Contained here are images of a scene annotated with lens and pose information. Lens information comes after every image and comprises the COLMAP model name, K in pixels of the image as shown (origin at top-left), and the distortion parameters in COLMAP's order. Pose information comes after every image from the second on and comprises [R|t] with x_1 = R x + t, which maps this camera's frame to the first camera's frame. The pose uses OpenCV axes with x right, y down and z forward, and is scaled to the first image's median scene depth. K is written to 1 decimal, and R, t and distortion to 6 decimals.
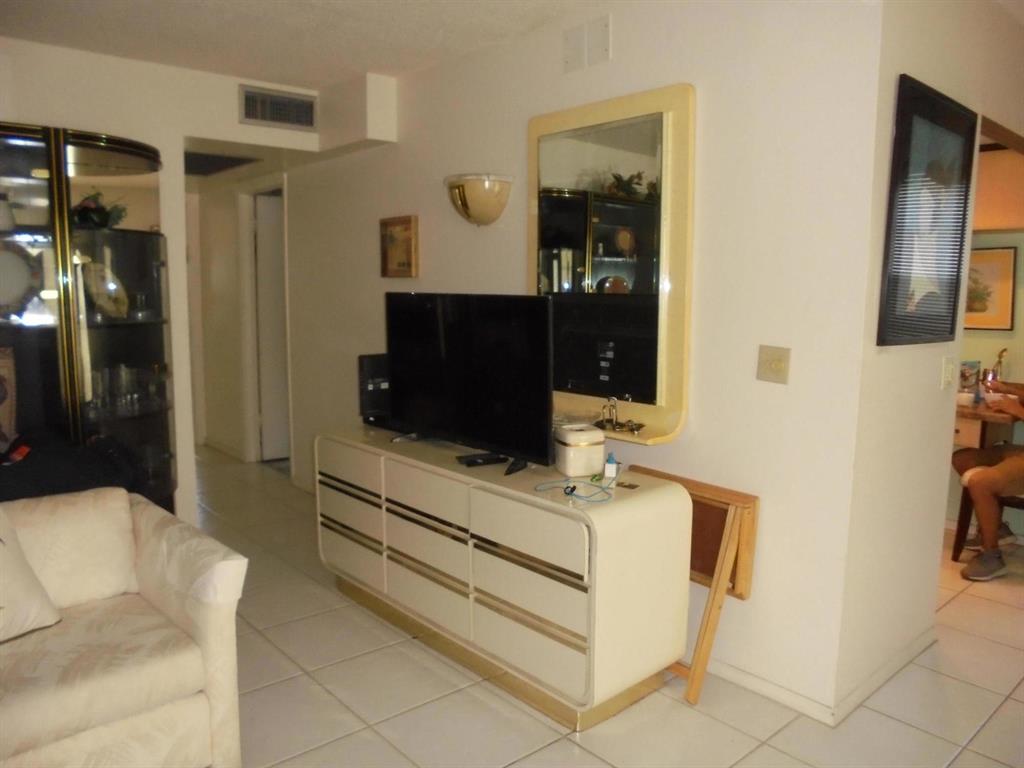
lens RADIAL K [[772.2, 0, 508.7], [0, 772.2, 389.0], [0, 0, 1]] dist [-0.124933, 0.095258]
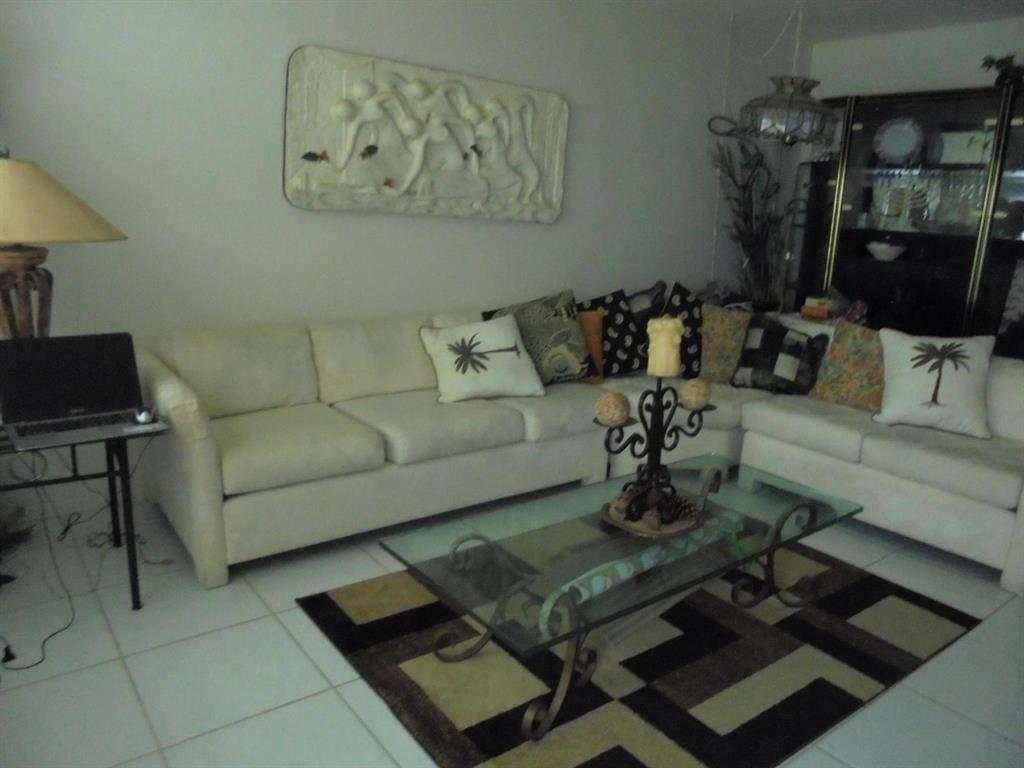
lens RADIAL K [[772.2, 0, 514.5], [0, 772.2, 387.1], [0, 0, 1]] dist [-0.124933, 0.095258]
pose [[-0.061484, 0.229553, -0.971352, 0.569294], [-0.188076, 0.953095, 0.237144, 0.031705], [0.980228, 0.197268, -0.015427, 0.074303]]
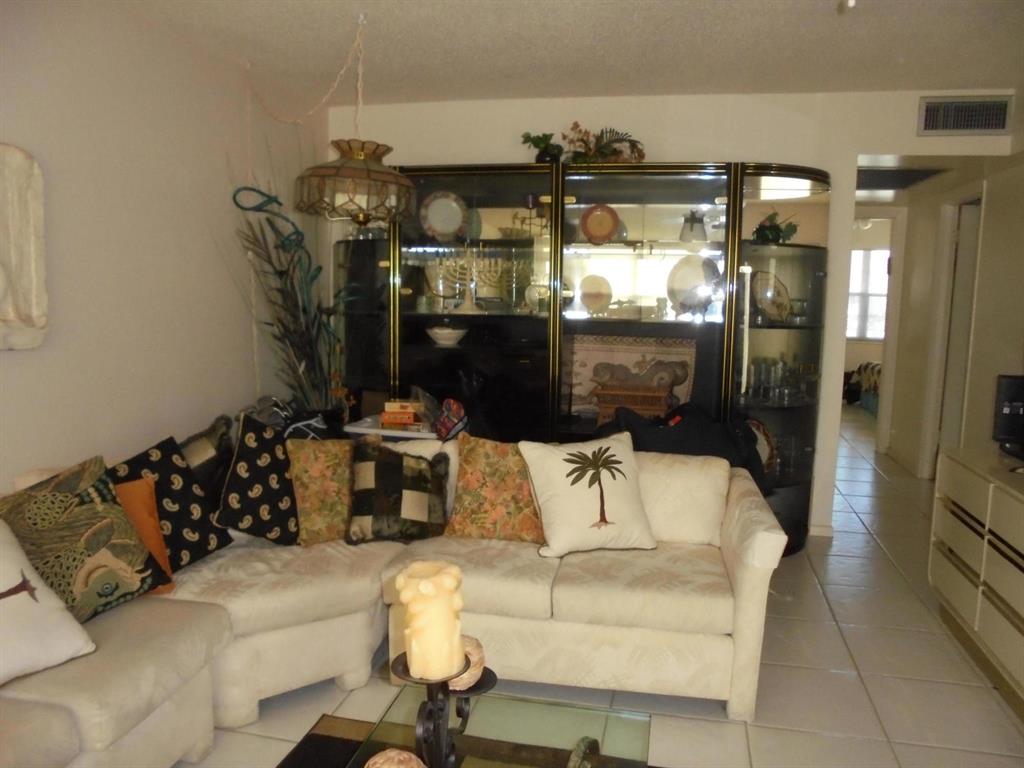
lens RADIAL K [[772.2, 0, 512.1], [0, 772.2, 386.8], [0, 0, 1]] dist [-0.124933, 0.095258]
pose [[0.590336, 0.109514, -0.799694, 0.192820], [-0.124151, 0.991283, 0.044102, 0.004039], [0.797552, 0.073248, 0.598787, -0.009165]]
